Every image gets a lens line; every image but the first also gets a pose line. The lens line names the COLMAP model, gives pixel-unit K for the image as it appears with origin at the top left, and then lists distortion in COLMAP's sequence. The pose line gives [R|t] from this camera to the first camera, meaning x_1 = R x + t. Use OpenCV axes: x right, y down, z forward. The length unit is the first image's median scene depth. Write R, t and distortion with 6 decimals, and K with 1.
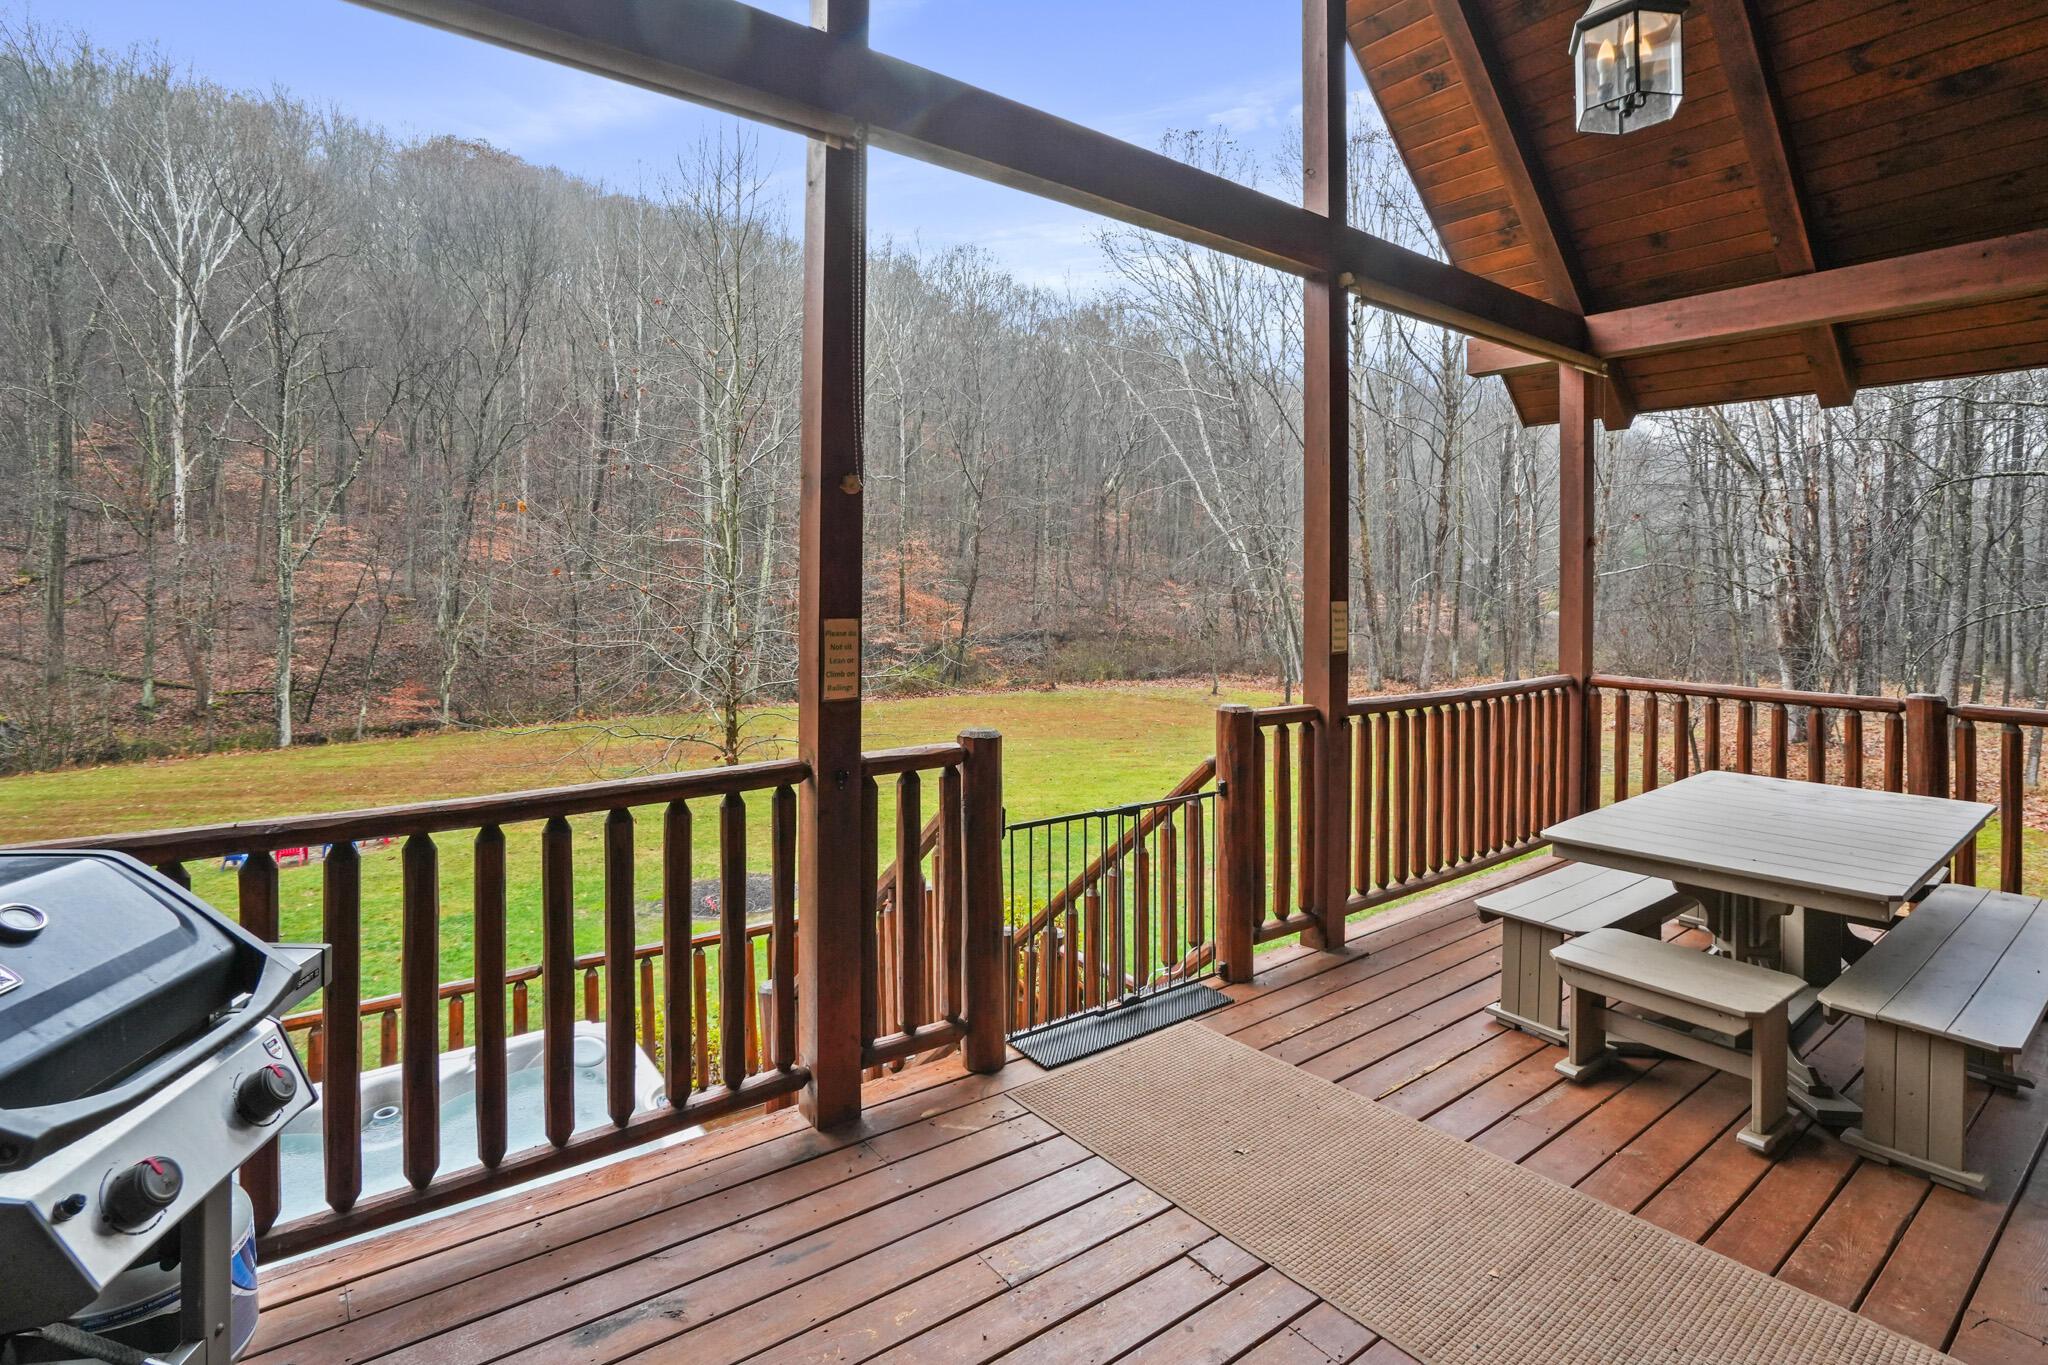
lens RADIAL K [[999.0, 0, 1018.1], [0, 999.0, 577.3], [0, 0, 1]] dist [-0.036595, 0.015390]
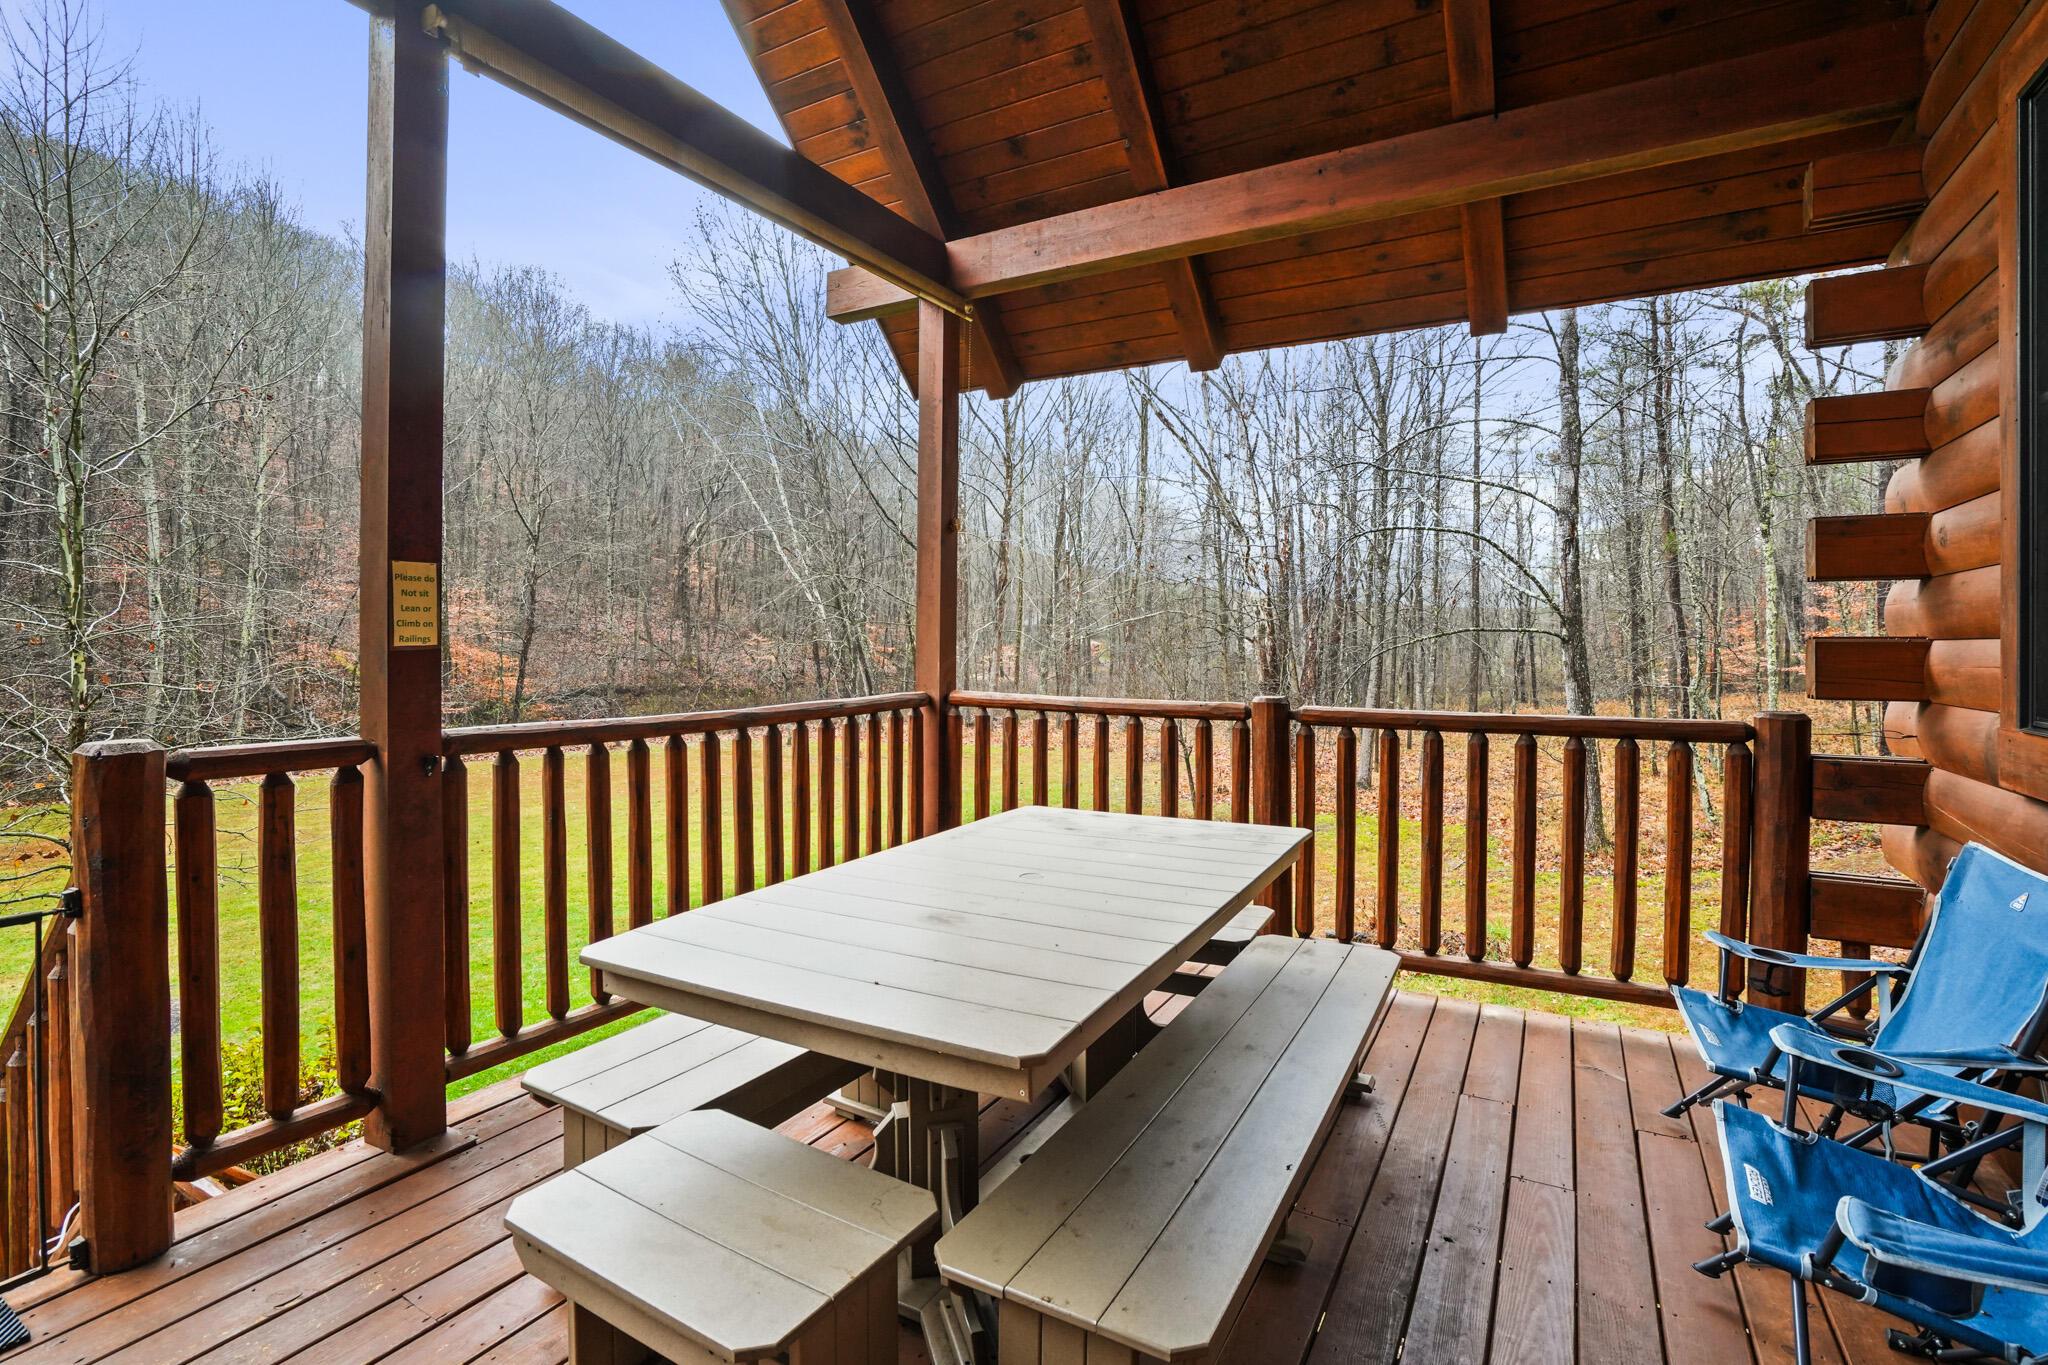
lens RADIAL K [[957.0, 0, 1027.3], [0, 957.0, 655.5], [0, 0, 1]] dist [-0.058509, 0.020895]
pose [[0.921507, -0.010809, 0.388212, 0.339690], [0.002370, 0.999751, 0.022210, 0.053322], [-0.388356, -0.019547, 0.921302, 0.267579]]
